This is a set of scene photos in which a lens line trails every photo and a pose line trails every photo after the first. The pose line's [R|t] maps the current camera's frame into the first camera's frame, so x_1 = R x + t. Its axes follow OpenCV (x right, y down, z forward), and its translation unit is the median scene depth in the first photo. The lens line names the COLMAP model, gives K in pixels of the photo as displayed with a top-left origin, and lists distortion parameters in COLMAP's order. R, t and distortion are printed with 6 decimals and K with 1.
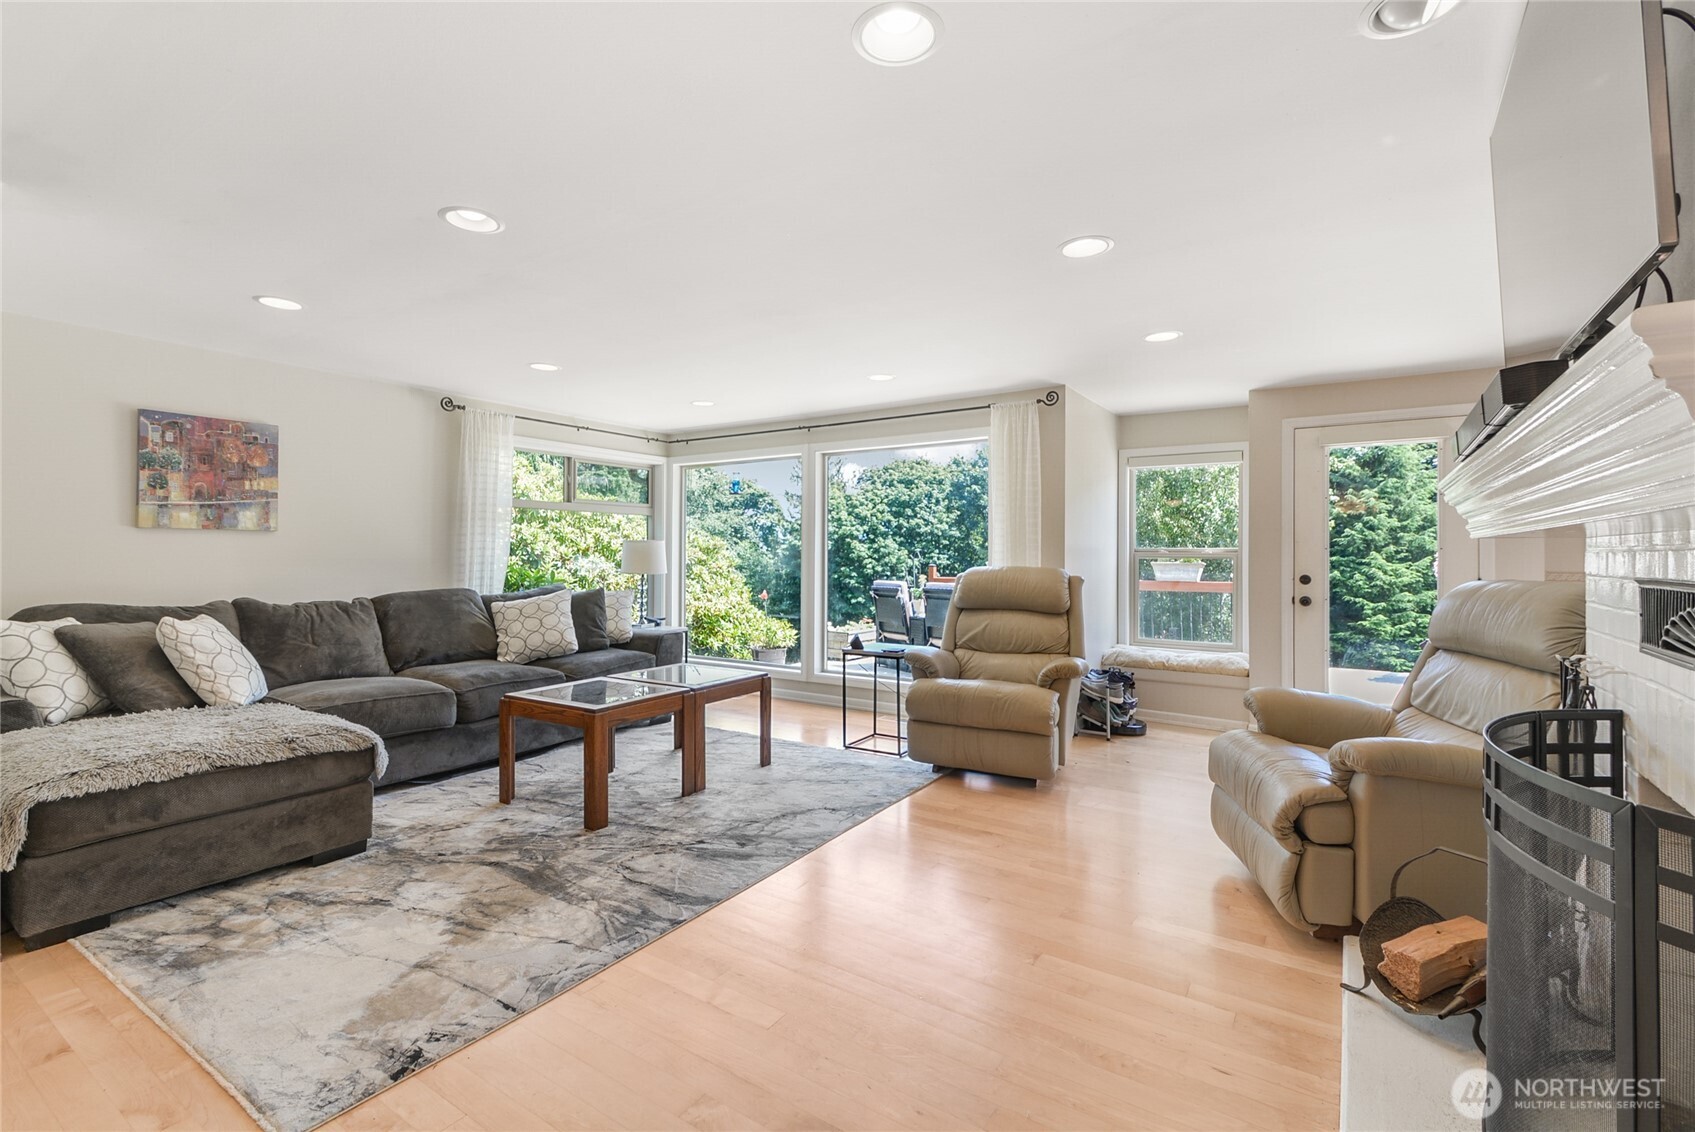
lens RADIAL K [[756.7, 0, 839.2], [0, 756.7, 558.8], [0, 0, 1]] dist [0.020369, -0.000166]
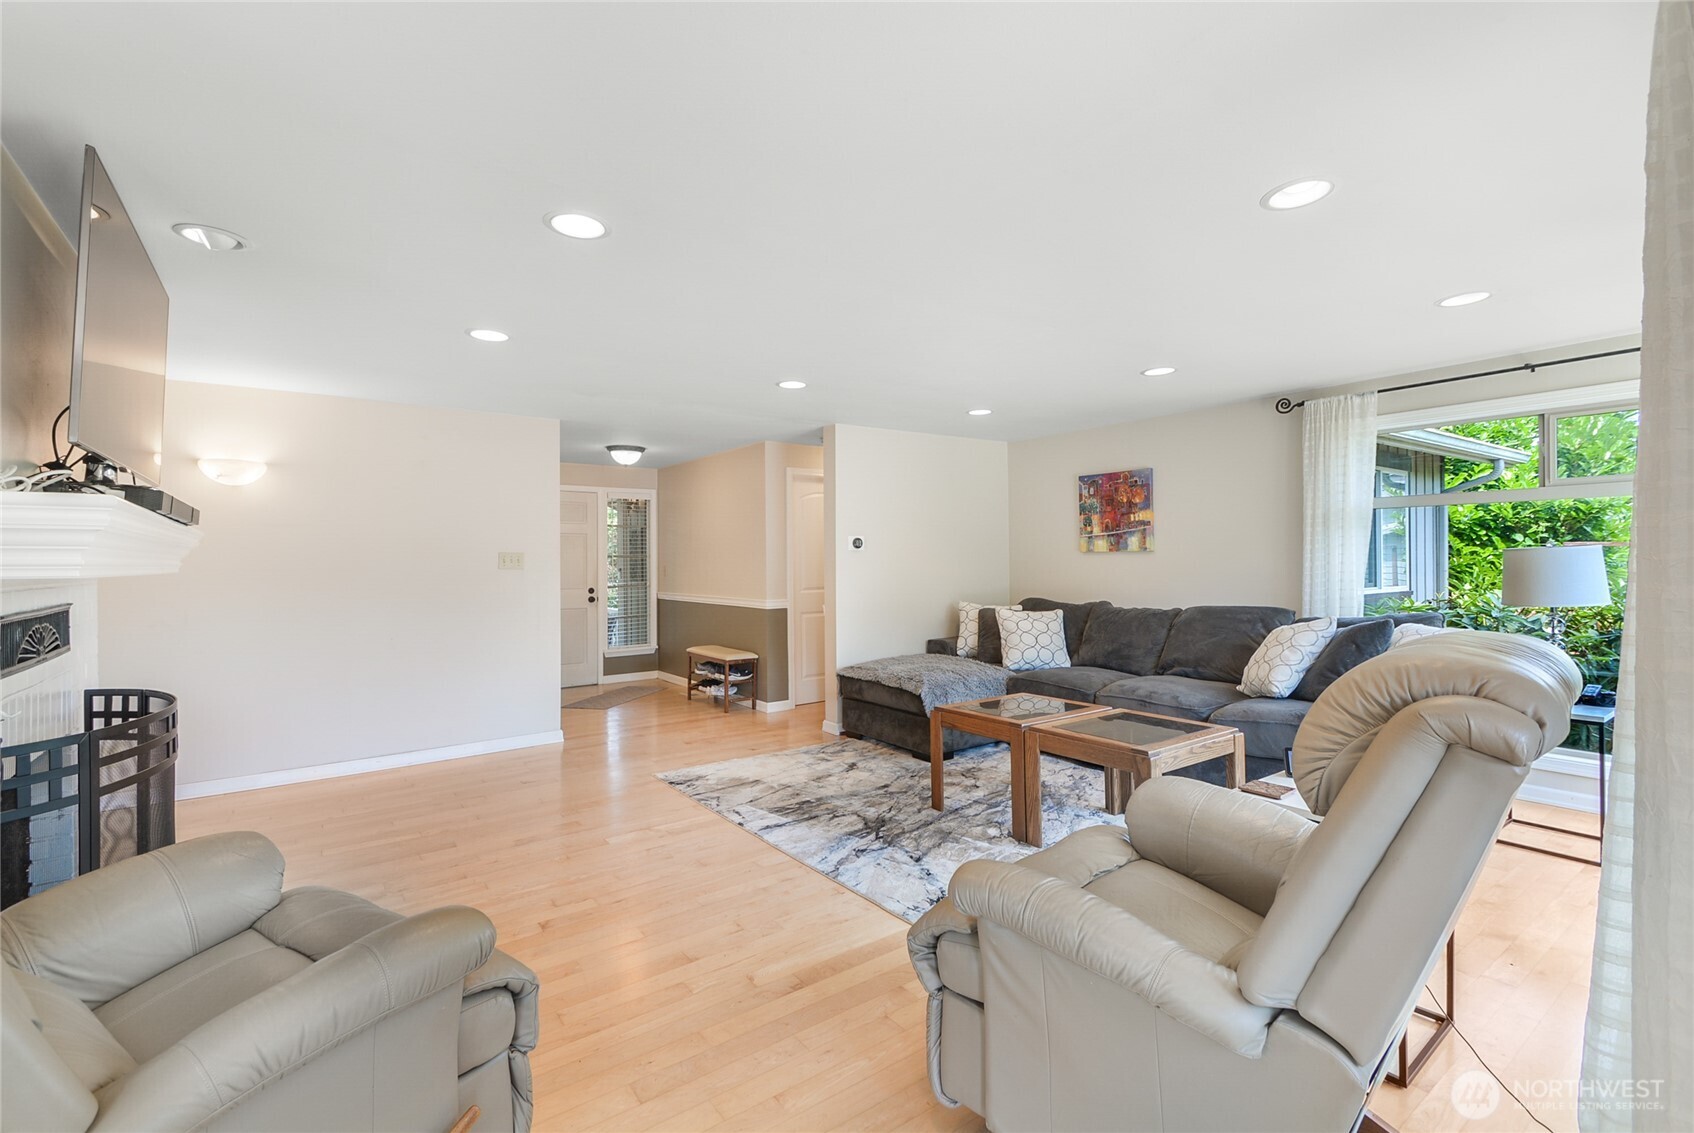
lens RADIAL K [[756.2, 0, 838.7], [0, 756.2, 559.3], [0, 0, 1]] dist [0.020369, -0.000166]
pose [[-0.359162, -0.004742, -0.933263, 0.676628], [0.005467, 0.999959, -0.007185, -0.017326], [0.933259, -0.007683, -0.359122, 1.050043]]
